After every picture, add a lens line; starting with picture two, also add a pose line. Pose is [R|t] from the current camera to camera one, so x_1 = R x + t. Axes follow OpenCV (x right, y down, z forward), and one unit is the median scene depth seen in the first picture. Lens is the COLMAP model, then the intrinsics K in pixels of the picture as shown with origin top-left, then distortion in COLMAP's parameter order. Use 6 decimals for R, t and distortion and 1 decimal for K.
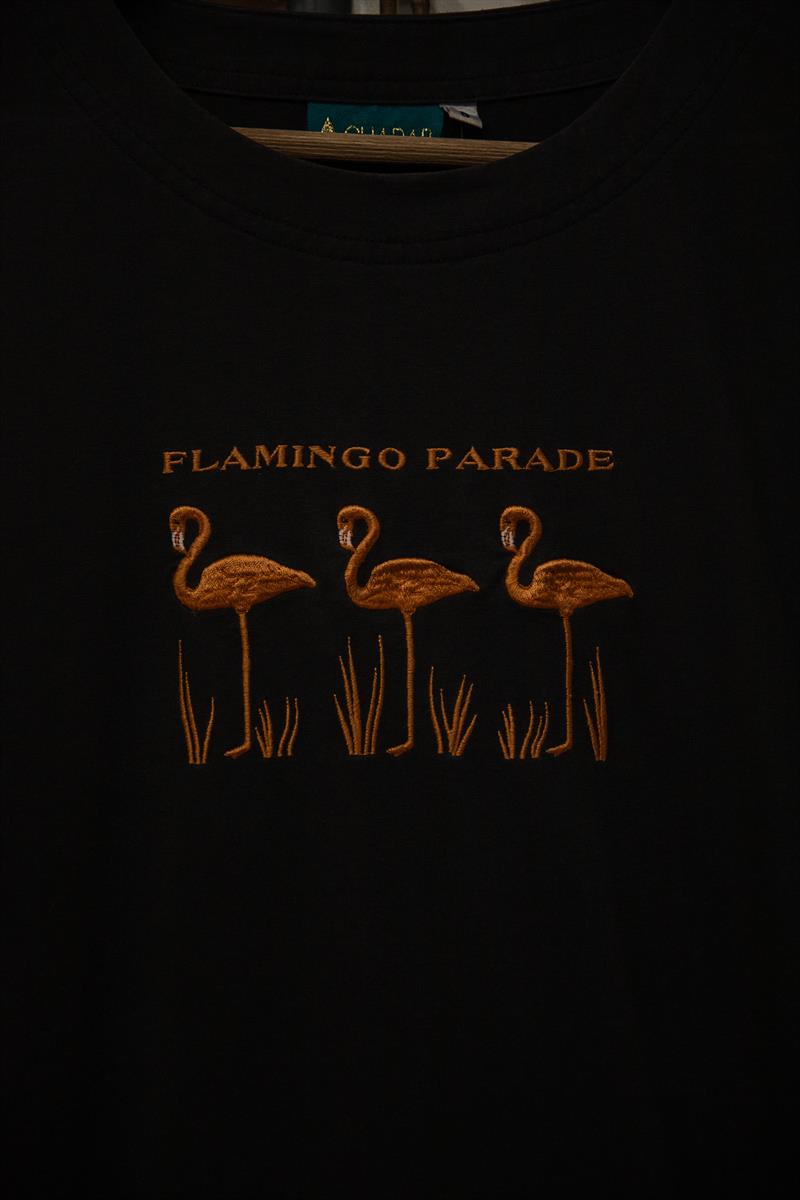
lens RADIAL K [[2408.5, 0, 402.4], [0, 2408.5, 599.2], [0, 0, 1]] dist [0.116950, 0.000000]
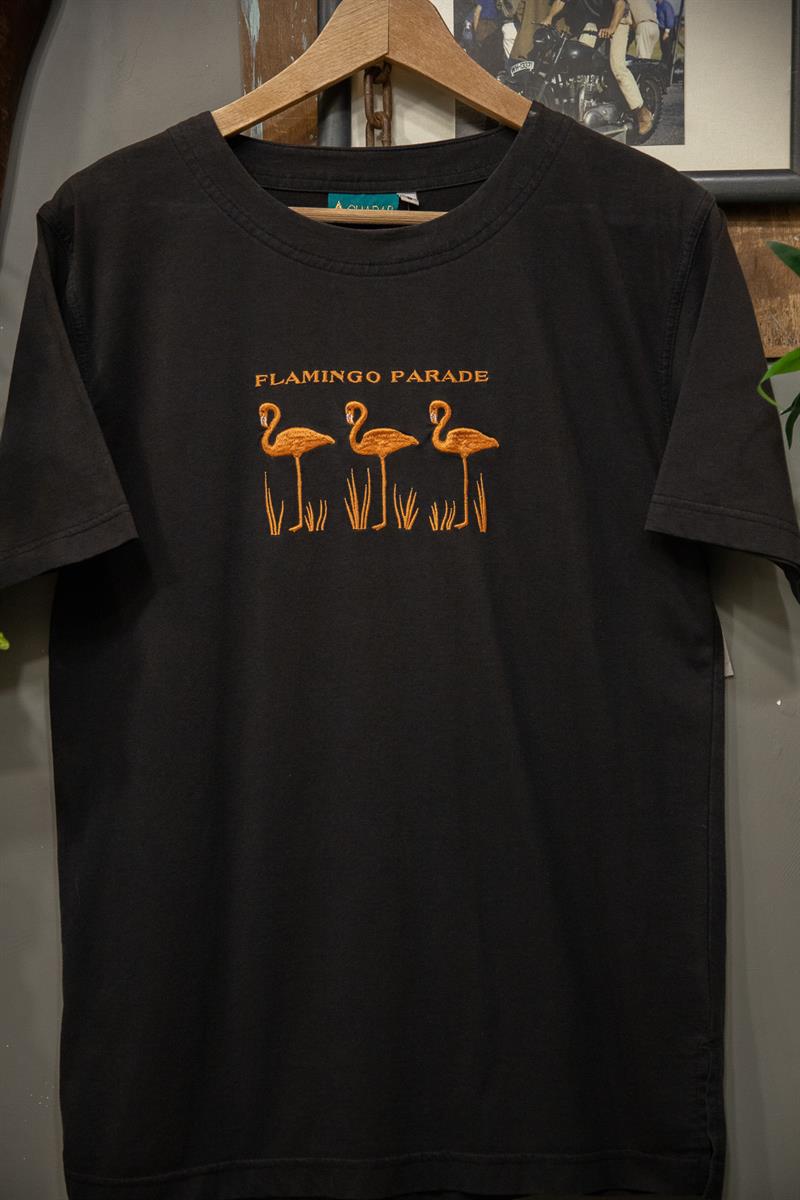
lens RADIAL K [[1829.3, 0, 401.5], [0, 1829.3, 600.1], [0, 0, 1]] dist [0.045473, 0.000000]
pose [[0.999680, -0.011620, -0.022489, 0.049305], [0.012097, 0.999702, 0.021209, 0.090100], [0.022236, -0.021475, 0.999522, -0.474093]]
